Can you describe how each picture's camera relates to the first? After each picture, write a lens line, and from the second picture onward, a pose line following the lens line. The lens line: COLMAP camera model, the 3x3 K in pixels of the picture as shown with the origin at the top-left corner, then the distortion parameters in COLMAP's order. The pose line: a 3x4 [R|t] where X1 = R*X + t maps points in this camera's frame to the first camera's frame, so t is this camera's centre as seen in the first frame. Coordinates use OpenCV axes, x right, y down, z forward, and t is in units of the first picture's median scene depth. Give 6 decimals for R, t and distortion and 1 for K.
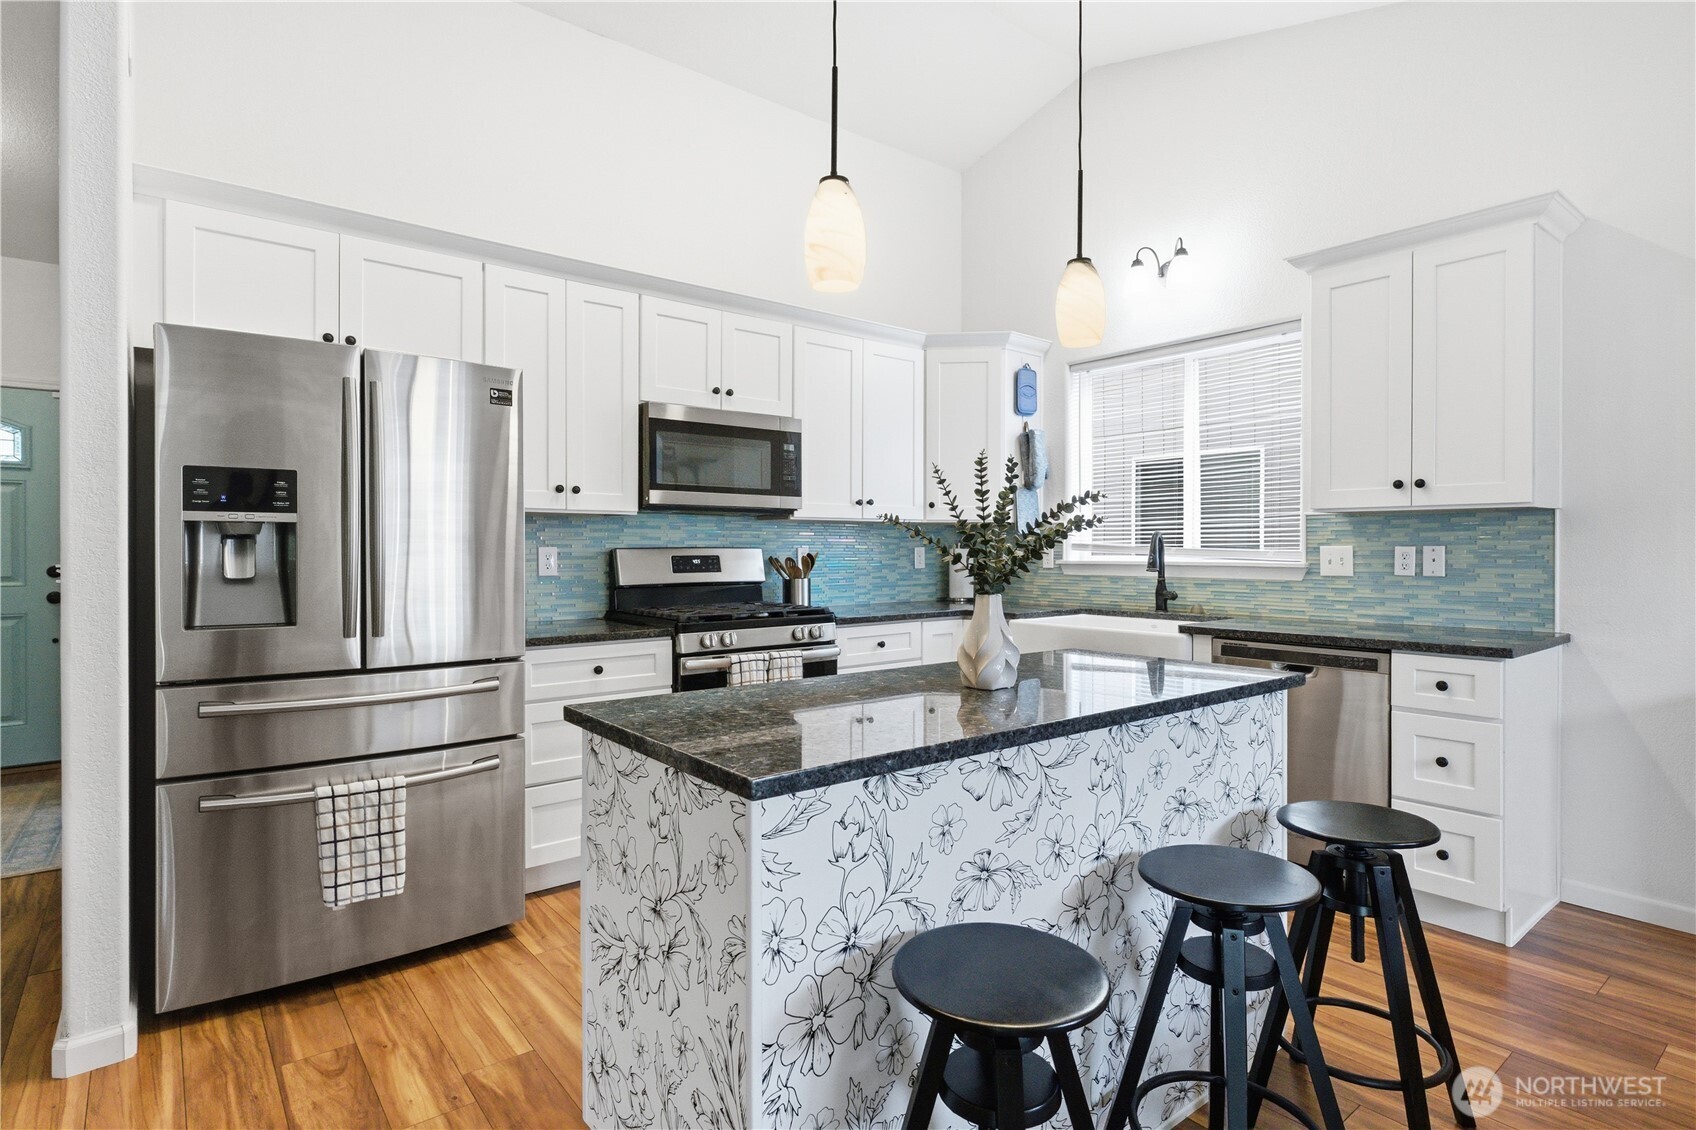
lens RADIAL K [[865.3, 0, 848.5], [0, 865.3, 556.8], [0, 0, 1]] dist [0.002238, -0.000008]
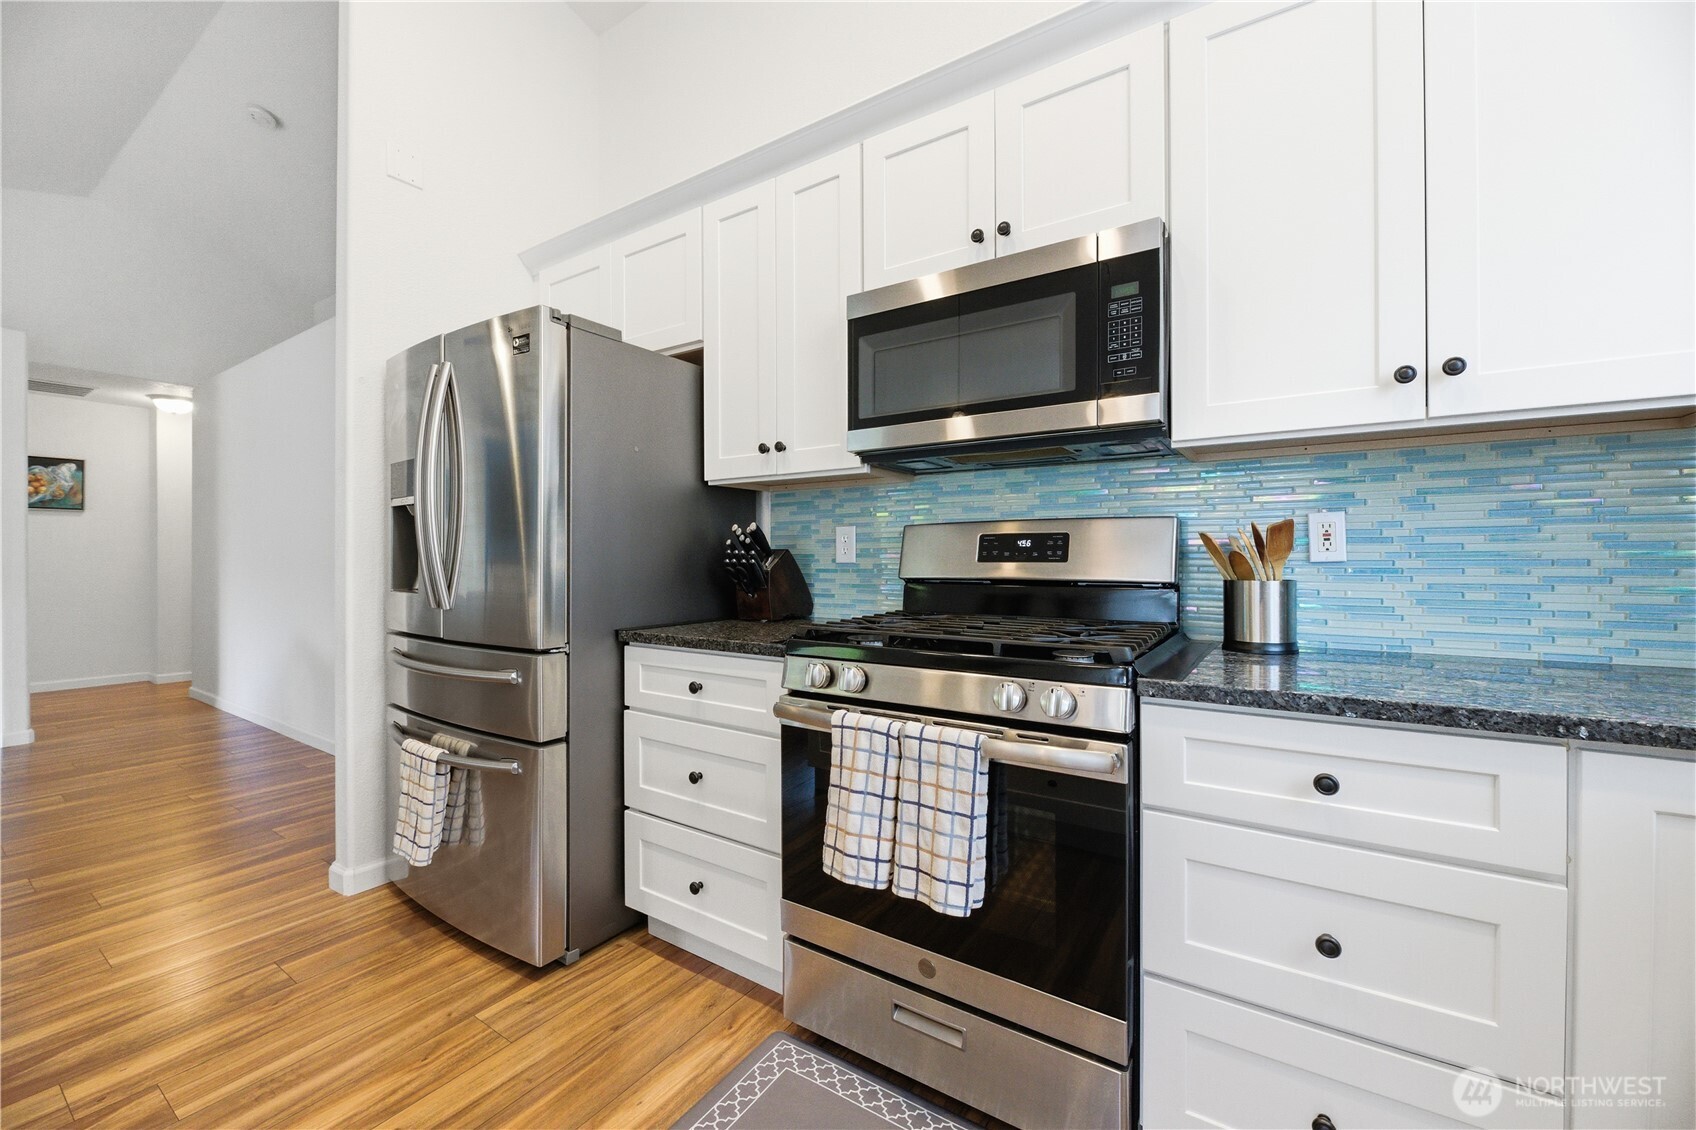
lens RADIAL K [[678.8, 0, 845.2], [0, 678.8, 561.0], [0, 0, 1]] dist [-0.004150, 0.000002]
pose [[0.296280, 0.002375, -0.955098, 0.231701], [-0.007784, 0.999970, 0.000072, 0.018464], [0.955069, 0.007414, 0.296289, 0.757324]]
